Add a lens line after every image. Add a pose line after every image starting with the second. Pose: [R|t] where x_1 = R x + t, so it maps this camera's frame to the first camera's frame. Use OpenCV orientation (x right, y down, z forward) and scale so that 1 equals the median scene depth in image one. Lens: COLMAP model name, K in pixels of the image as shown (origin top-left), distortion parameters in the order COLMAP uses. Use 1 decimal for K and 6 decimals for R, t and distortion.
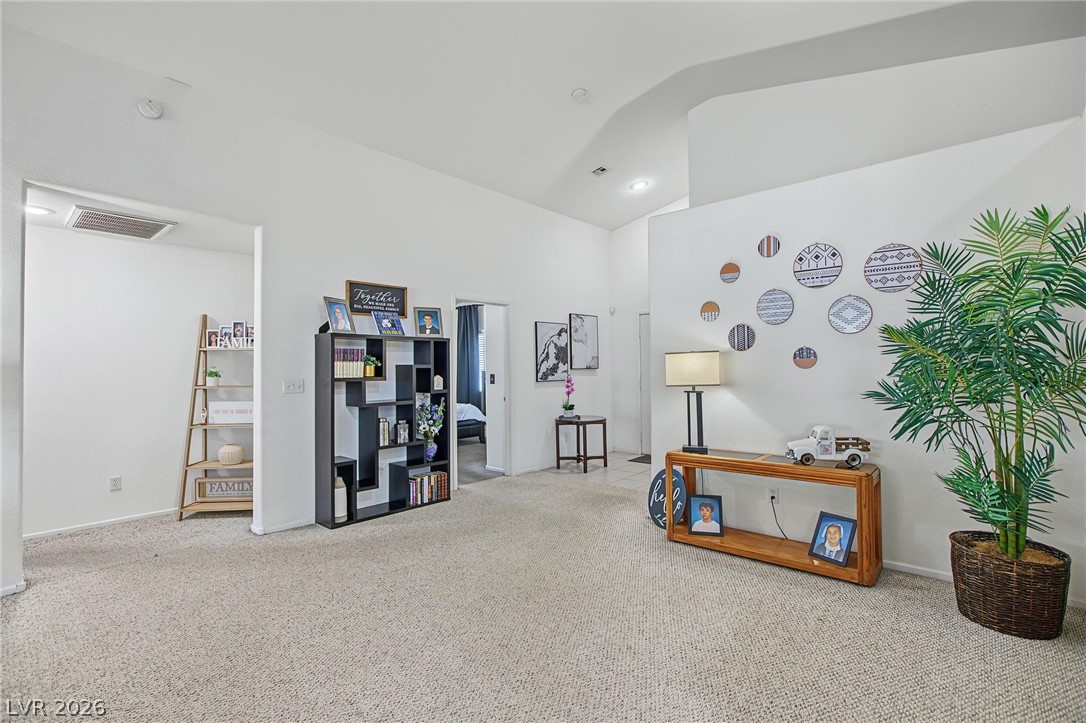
lens RADIAL K [[492.2, 0, 540.7], [0, 492.2, 361.6], [0, 0, 1]] dist [-0.005471, -0.001008]
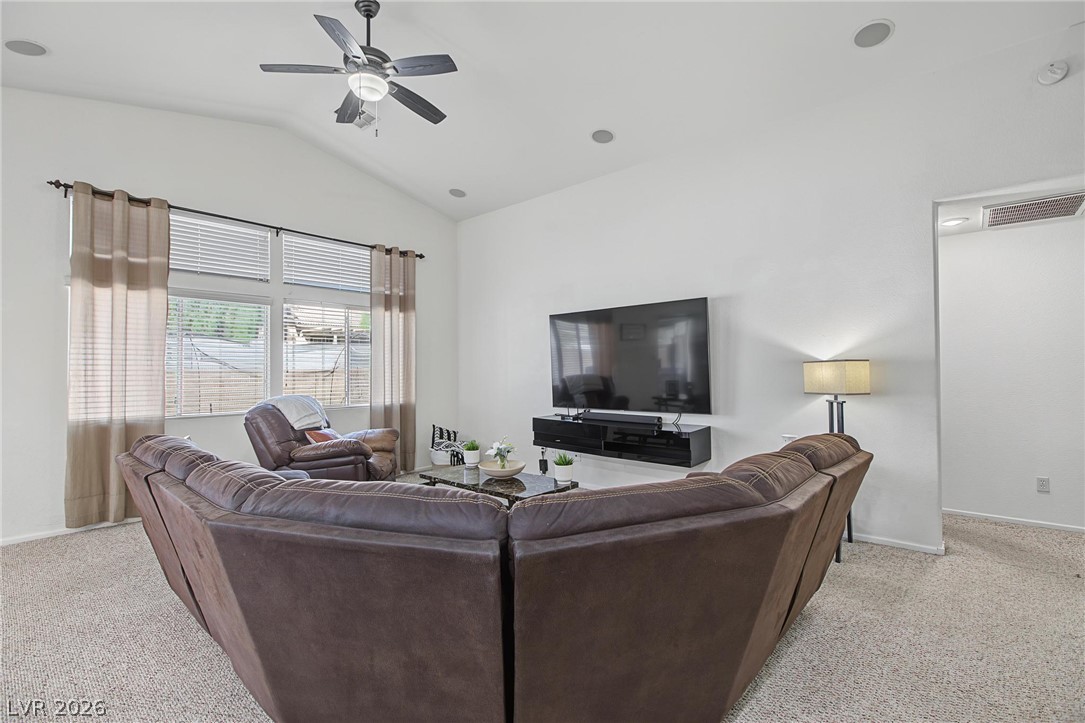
lens RADIAL K [[491.8, 0, 544.1], [0, 491.8, 362.1], [0, 0, 1]] dist [-0.005471, -0.001008]
pose [[0.001997, -0.006182, -0.999979, 0.097729], [0.019716, 0.999787, -0.006142, 0.000169], [0.999804, -0.019703, 0.002119, 0.059237]]
